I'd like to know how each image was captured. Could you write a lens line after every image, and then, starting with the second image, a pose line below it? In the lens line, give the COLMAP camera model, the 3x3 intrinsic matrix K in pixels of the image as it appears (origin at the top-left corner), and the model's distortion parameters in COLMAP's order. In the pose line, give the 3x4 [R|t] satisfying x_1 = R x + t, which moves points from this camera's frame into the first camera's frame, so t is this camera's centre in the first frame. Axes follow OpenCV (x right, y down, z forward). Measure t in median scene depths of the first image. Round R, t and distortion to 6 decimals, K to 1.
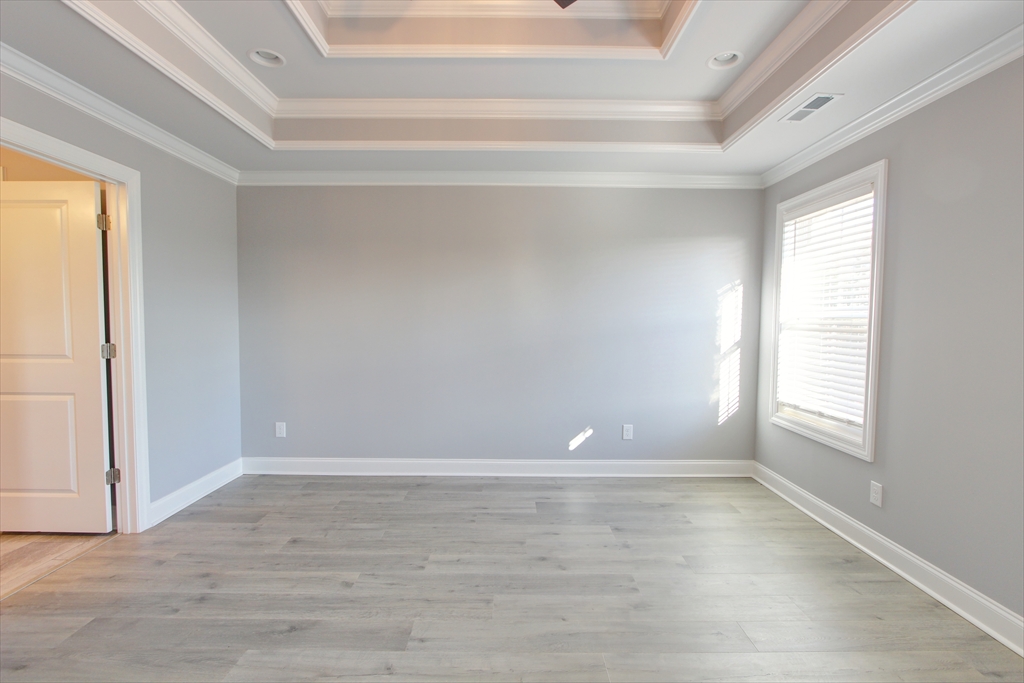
lens RADIAL K [[478.1, 0, 509.0], [0, 478.1, 339.0], [0, 0, 1]] dist [-0.013588, 0.001337]
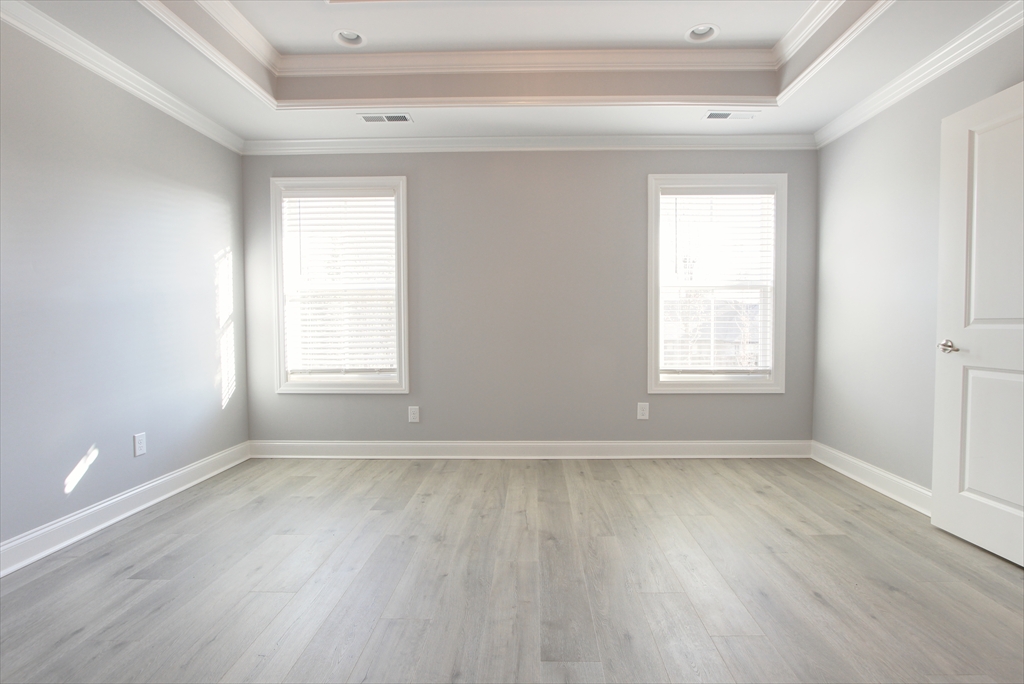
lens RADIAL K [[520.3, 0, 515.0], [0, 520.3, 335.2], [0, 0, 1]] dist [-0.001971, 0.001004]
pose [[0.005764, -0.025303, 0.999663, -0.601307], [0.048605, 0.998505, 0.024994, 0.055130], [-0.998801, 0.048444, 0.006986, 0.538720]]
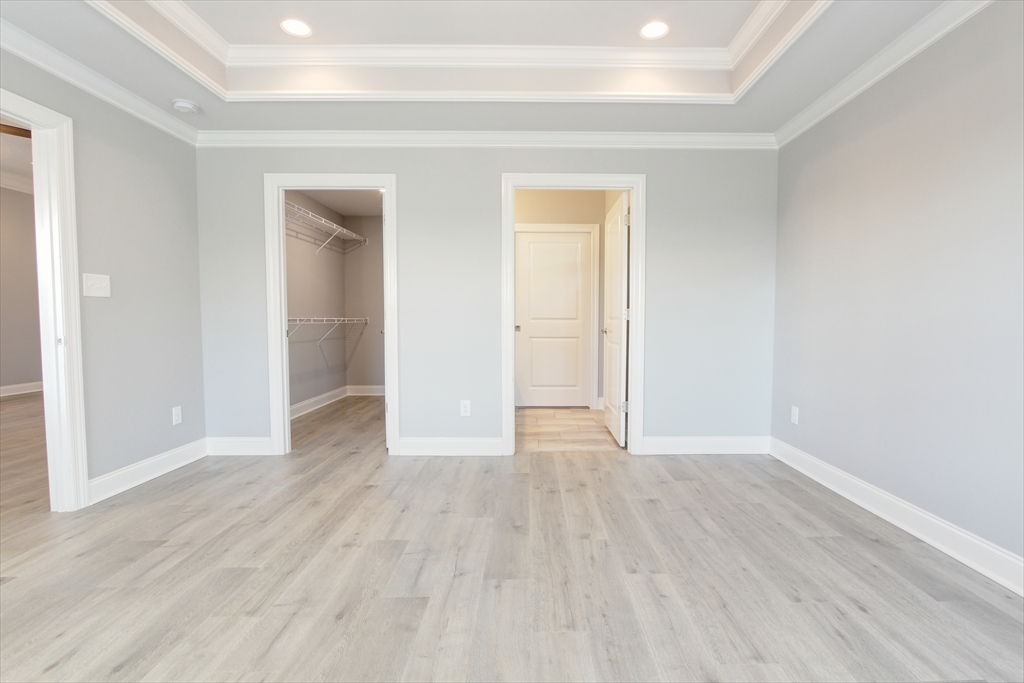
lens RADIAL K [[478.1, 0, 509.0], [0, 478.1, 339.0], [0, 0, 1]] dist [-0.013588, 0.001337]
pose [[-0.000920, 0.041654, -0.999132, 0.471123], [-0.043453, 0.998187, 0.041654, 0.054070], [0.999055, 0.043454, 0.000891, 0.614170]]
